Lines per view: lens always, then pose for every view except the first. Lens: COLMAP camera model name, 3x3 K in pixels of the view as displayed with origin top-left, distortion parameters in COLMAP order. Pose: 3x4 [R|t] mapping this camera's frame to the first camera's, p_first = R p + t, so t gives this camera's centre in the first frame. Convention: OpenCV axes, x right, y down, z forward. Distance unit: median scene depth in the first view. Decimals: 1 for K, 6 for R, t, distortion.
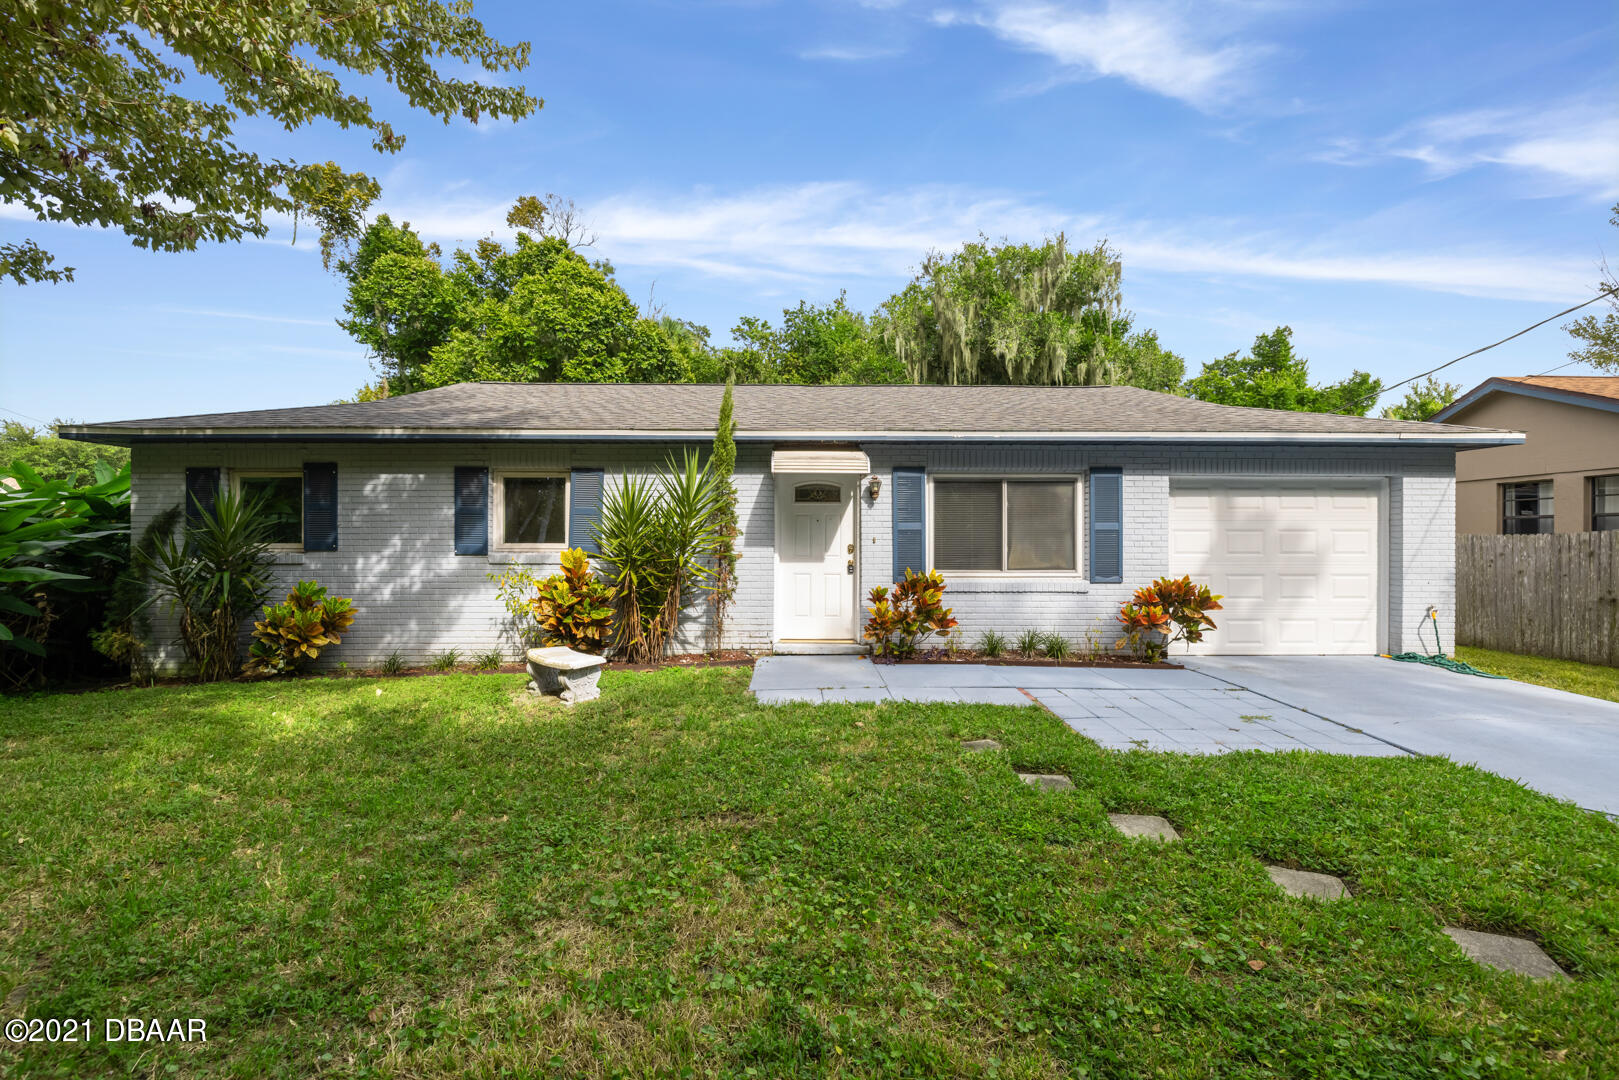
lens RADIAL K [[675.0, 0, 798.7], [0, 675.0, 539.6], [0, 0, 1]] dist [-0.001871, 0.000073]
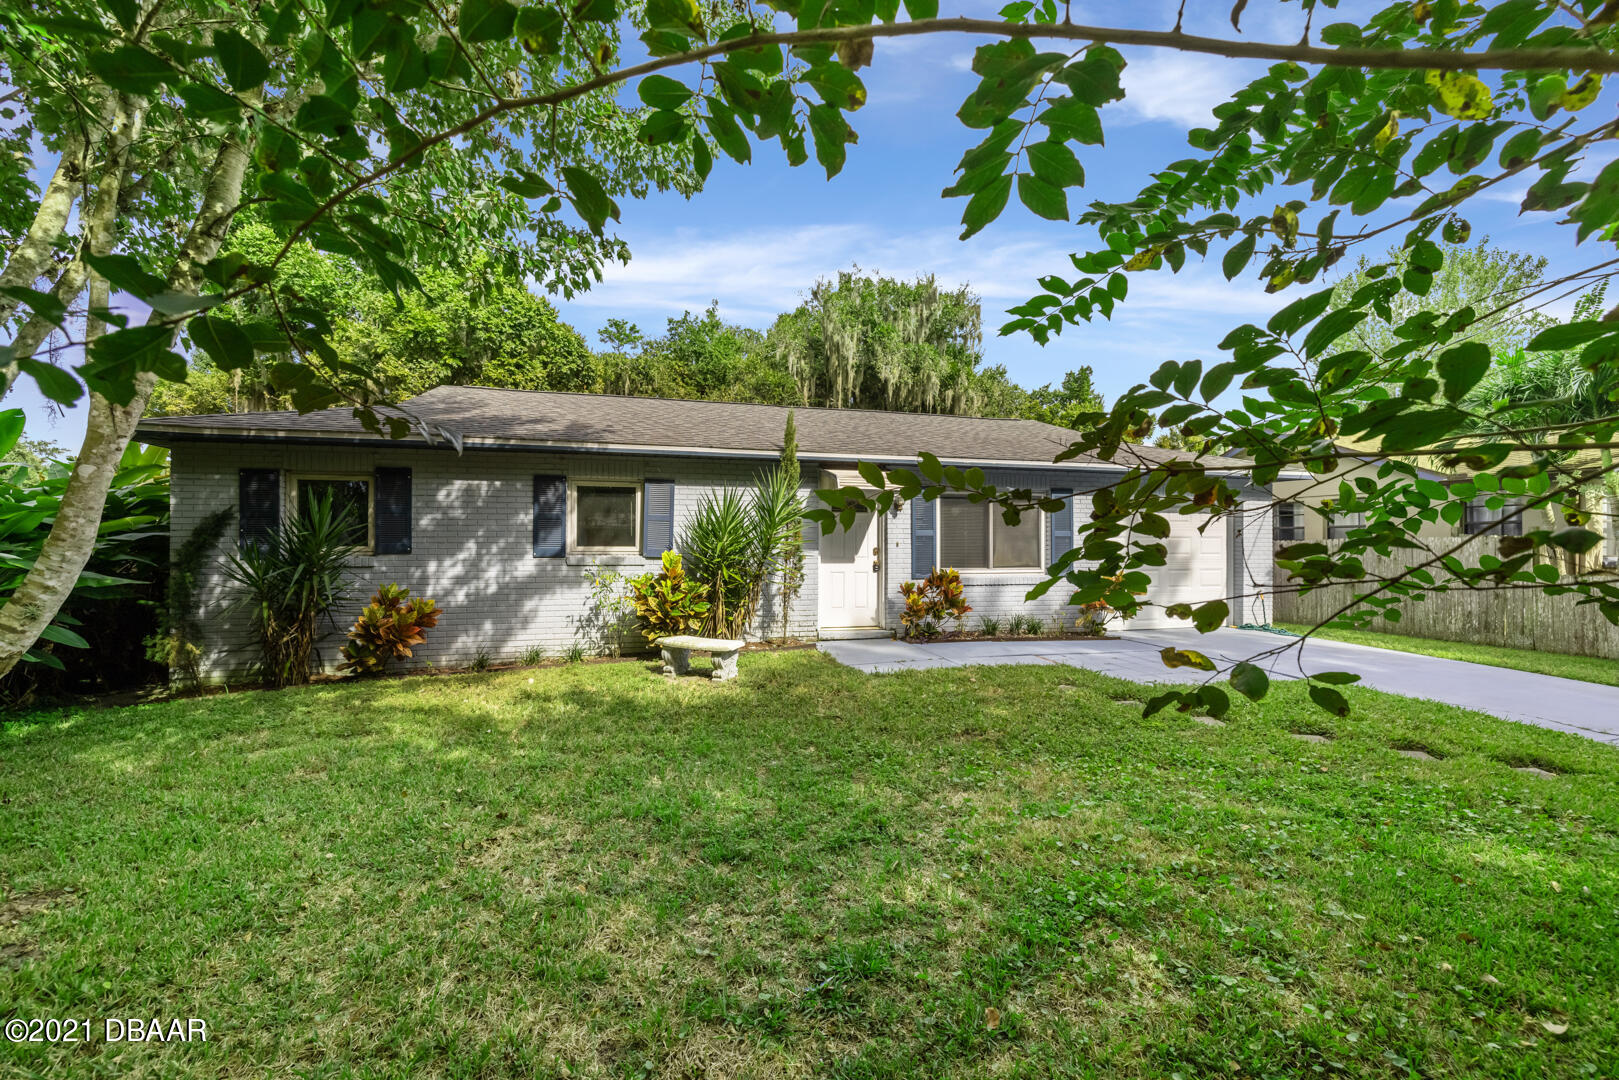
lens RADIAL K [[675.0, 0, 798.7], [0, 675.0, 539.6], [0, 0, 1]] dist [-0.001871, 0.000073]
pose [[0.967915, 0.002189, 0.251269, -0.366511], [-0.000456, 0.999976, -0.006957, 0.001372], [-0.251278, 0.006619, 0.967892, -0.137982]]
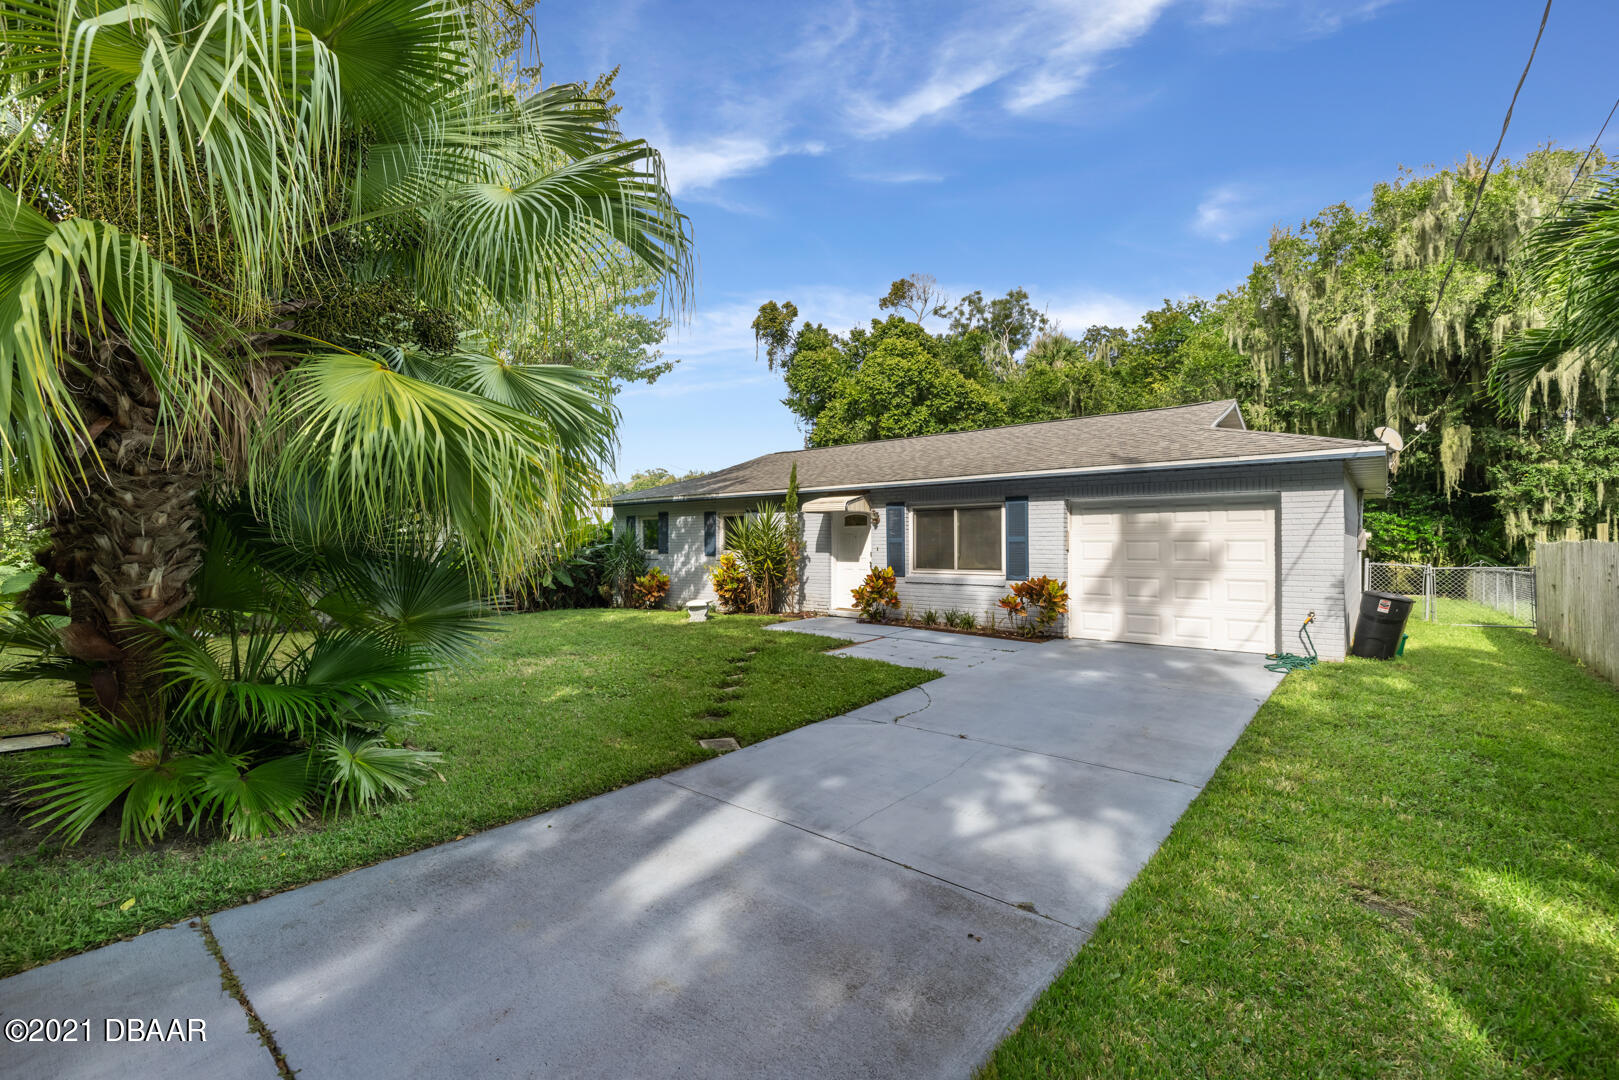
lens RADIAL K [[675.0, 0, 798.7], [0, 675.0, 539.6], [0, 0, 1]] dist [-0.001871, 0.000073]
pose [[0.752733, -0.005883, -0.658300, 1.019456], [0.002109, 0.999976, -0.006525, -0.010755], [0.658323, 0.003523, 0.752727, -0.331832]]
